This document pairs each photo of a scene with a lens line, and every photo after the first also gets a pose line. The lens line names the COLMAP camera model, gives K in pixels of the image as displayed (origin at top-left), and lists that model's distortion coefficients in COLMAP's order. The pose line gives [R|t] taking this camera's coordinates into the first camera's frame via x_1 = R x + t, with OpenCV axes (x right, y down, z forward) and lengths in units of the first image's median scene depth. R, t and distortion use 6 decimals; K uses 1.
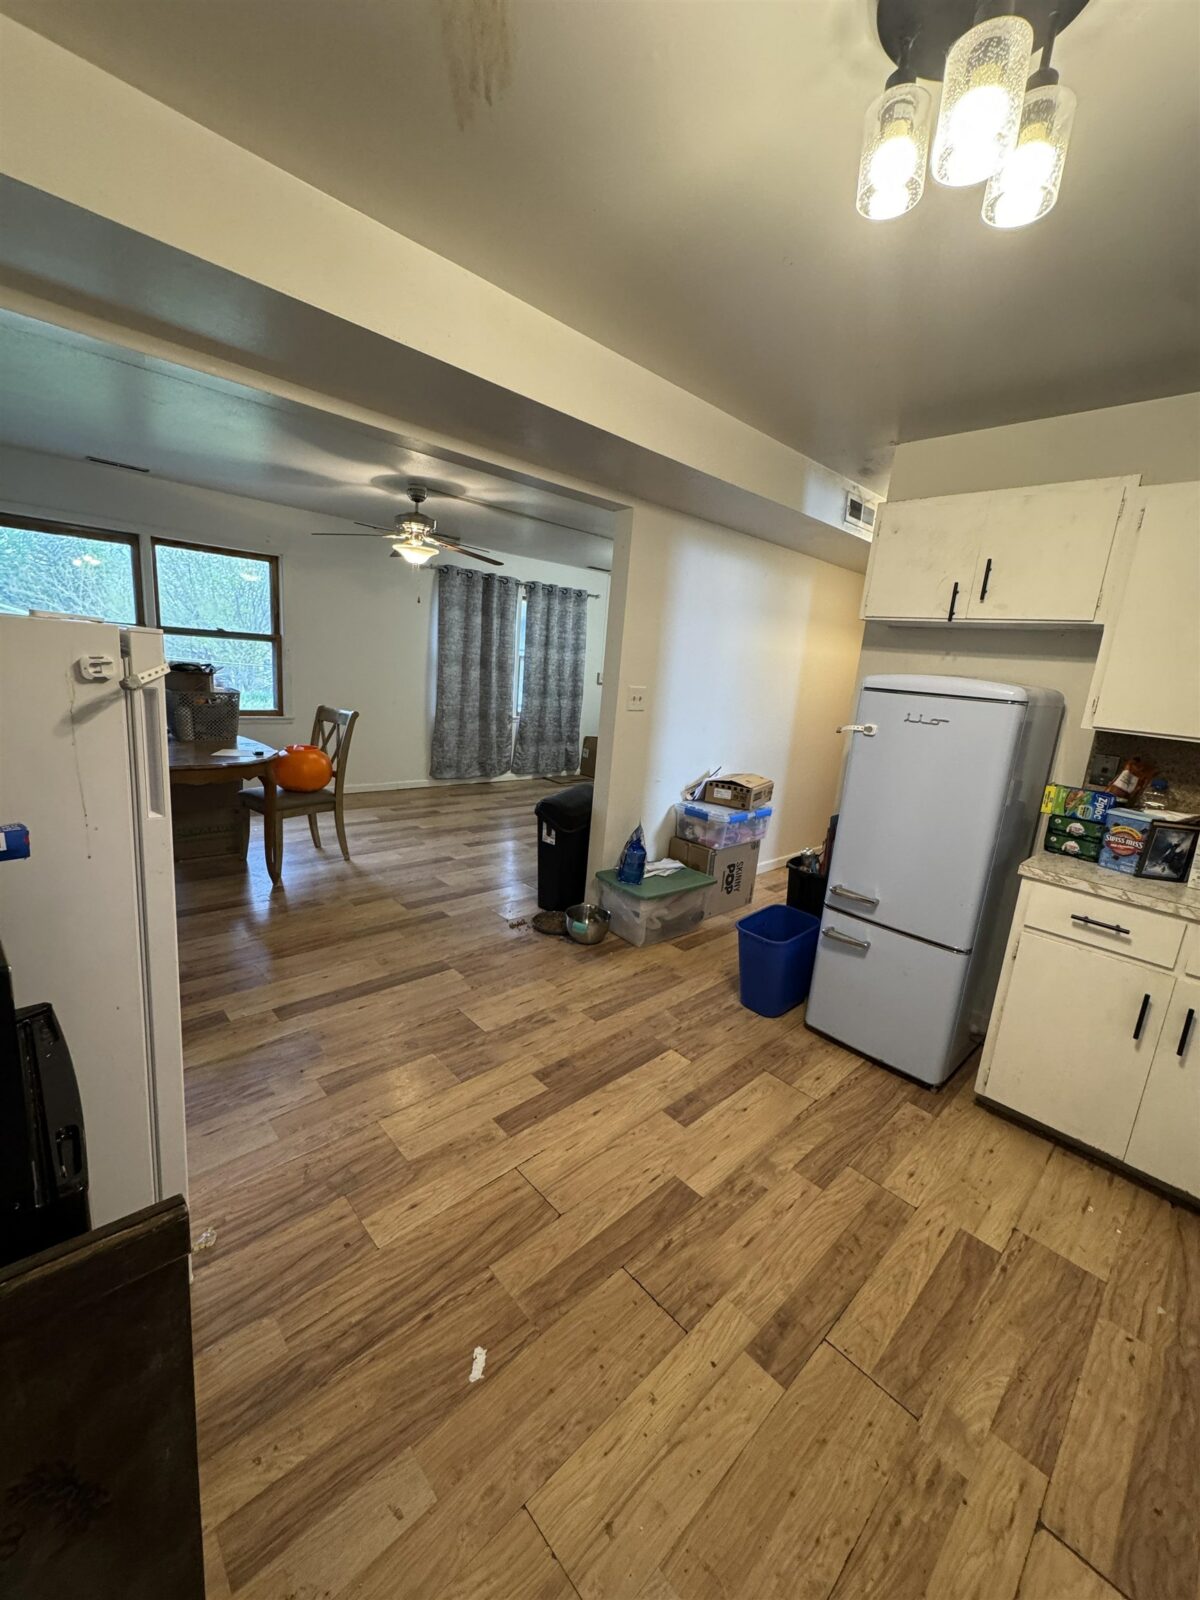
lens RADIAL K [[636.6, 0, 601.7], [0, 636.6, 800.7], [0, 0, 1]] dist [-0.000753, 0.000065]
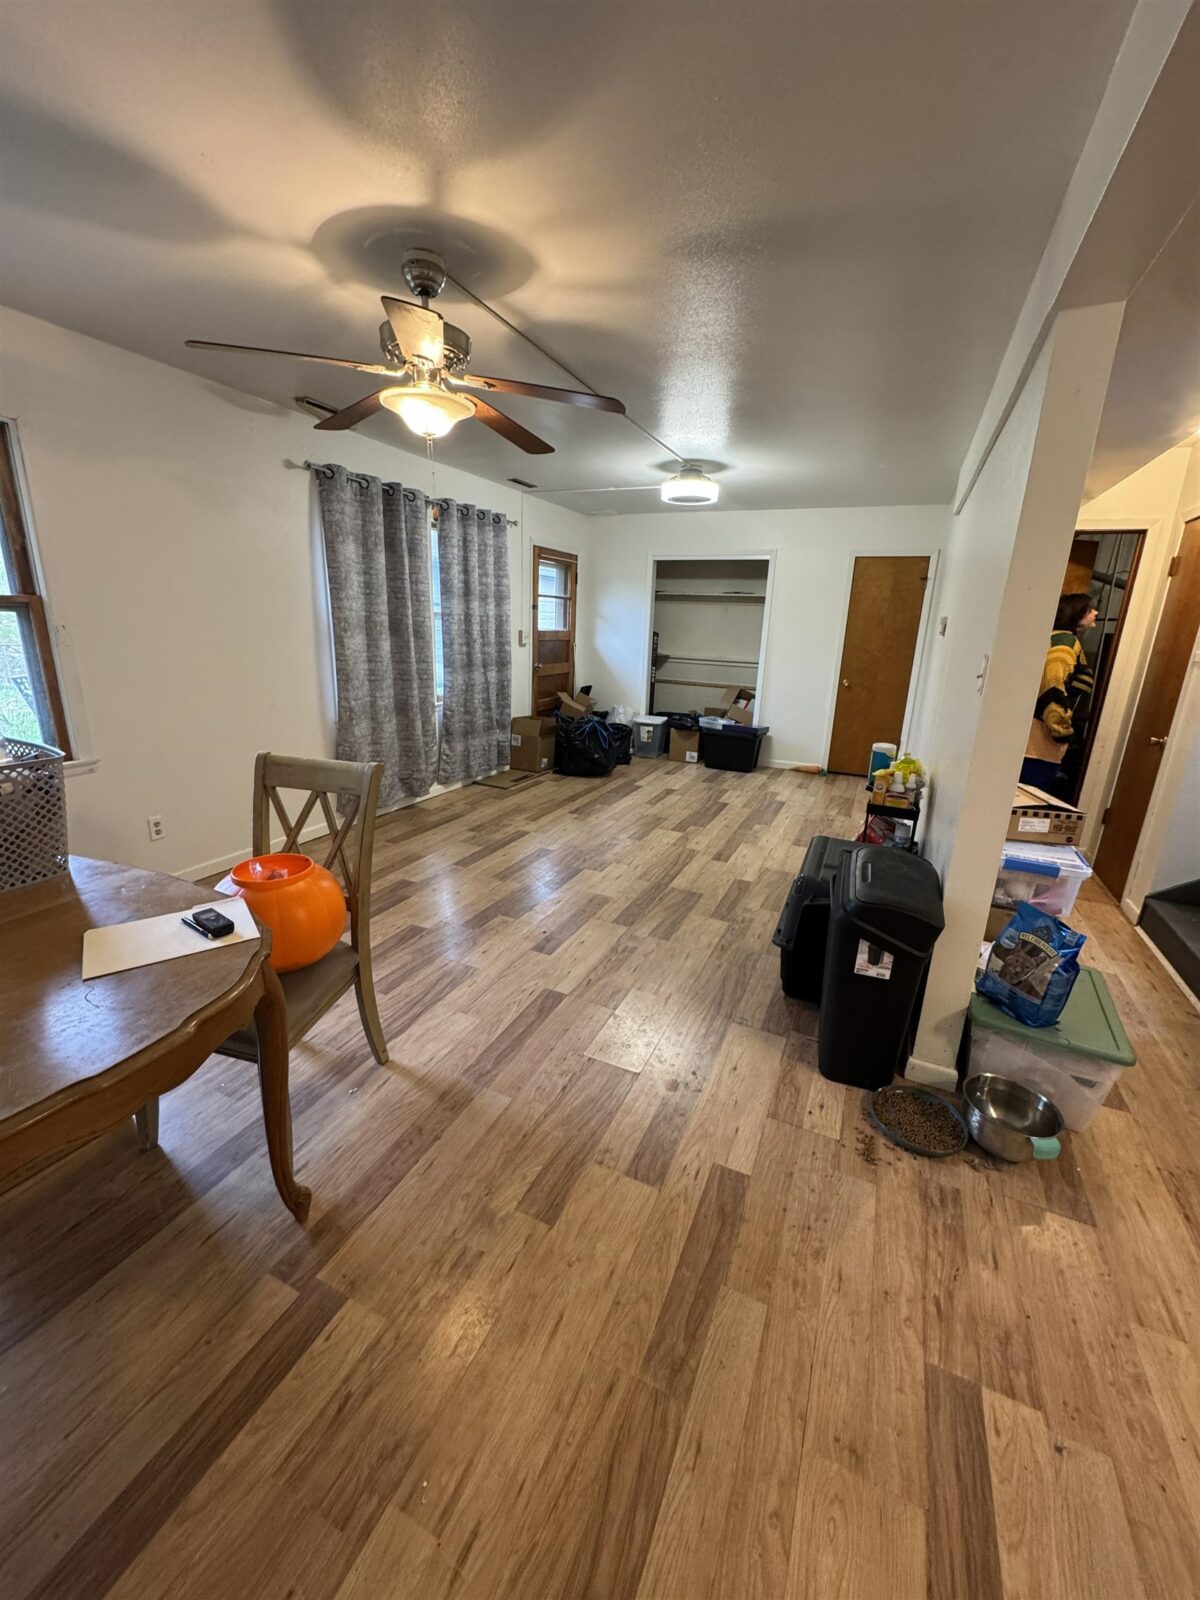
lens RADIAL K [[636.6, 0, 603.4], [0, 636.6, 798.3], [0, 0, 1]] dist [-0.000753, 0.000065]
pose [[0.924319, -0.148197, 0.351670, -0.238903], [0.118534, 0.987429, 0.104562, -0.085888], [-0.362746, -0.054964, 0.930266, 0.306847]]
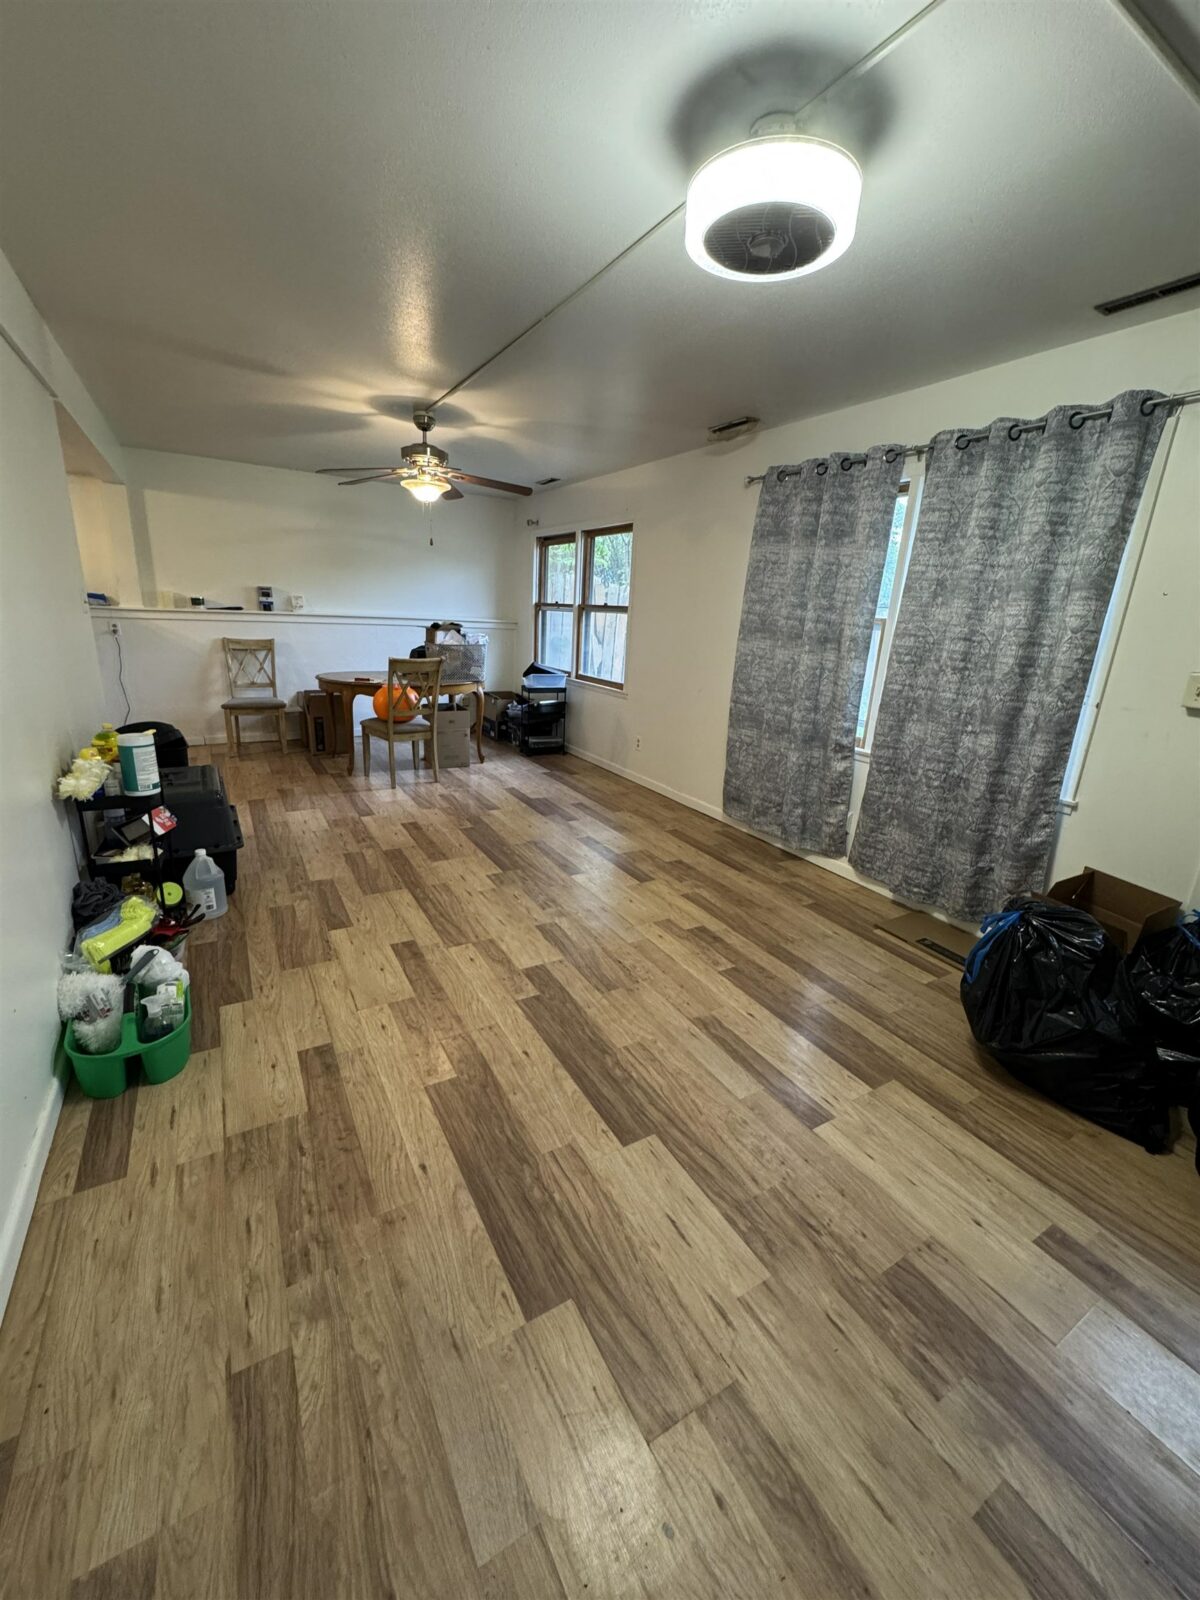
lens RADIAL K [[636.6, 0, 602.4], [0, 636.6, 798.3], [0, 0, 1]] dist [-0.000753, 0.000065]
pose [[-0.211254, 0.190806, -0.958627, 0.382797], [-0.275401, 0.929406, 0.245680, -0.169924], [0.937831, 0.315907, -0.143793, 0.943214]]
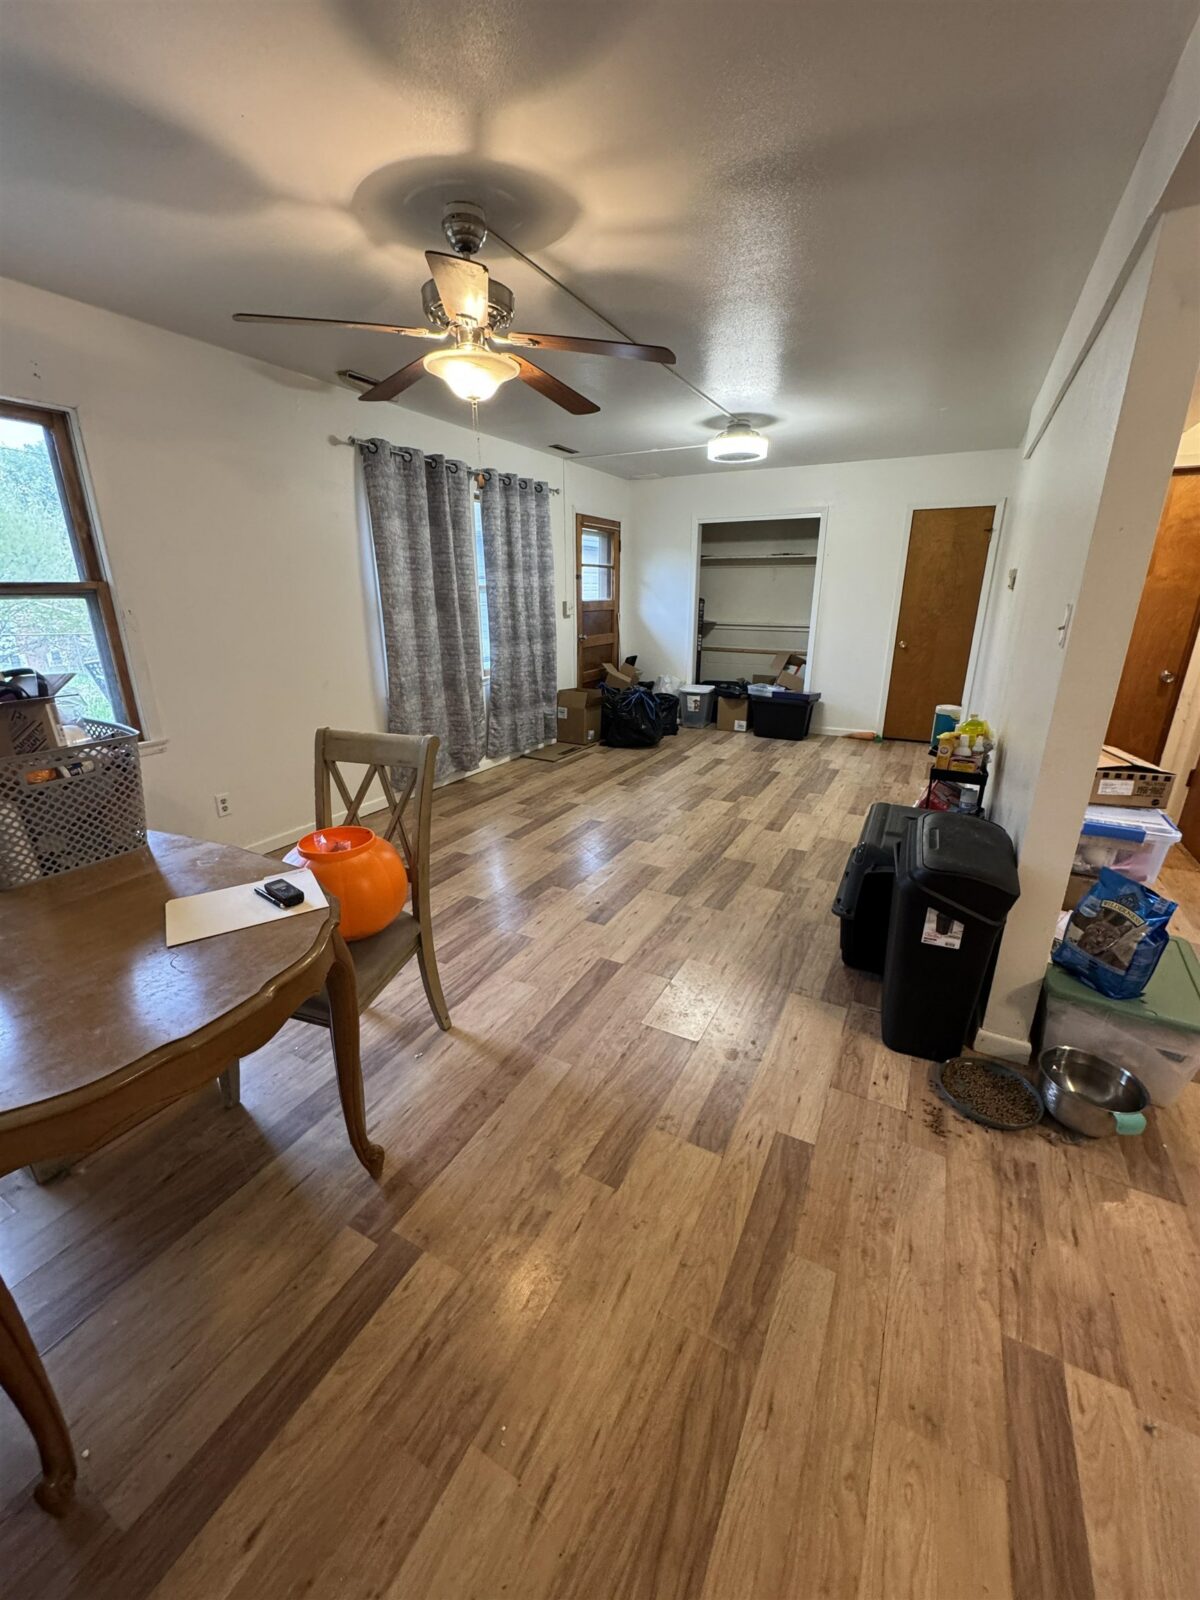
lens RADIAL K [[636.6, 0, 603.5], [0, 636.6, 798.0], [0, 0, 1]] dist [-0.000753, 0.000065]
pose [[0.943506, -0.176823, 0.280232, -0.242525], [0.143093, 0.980219, 0.136730, -0.084275], [-0.298866, -0.088906, 0.950145, 0.311666]]
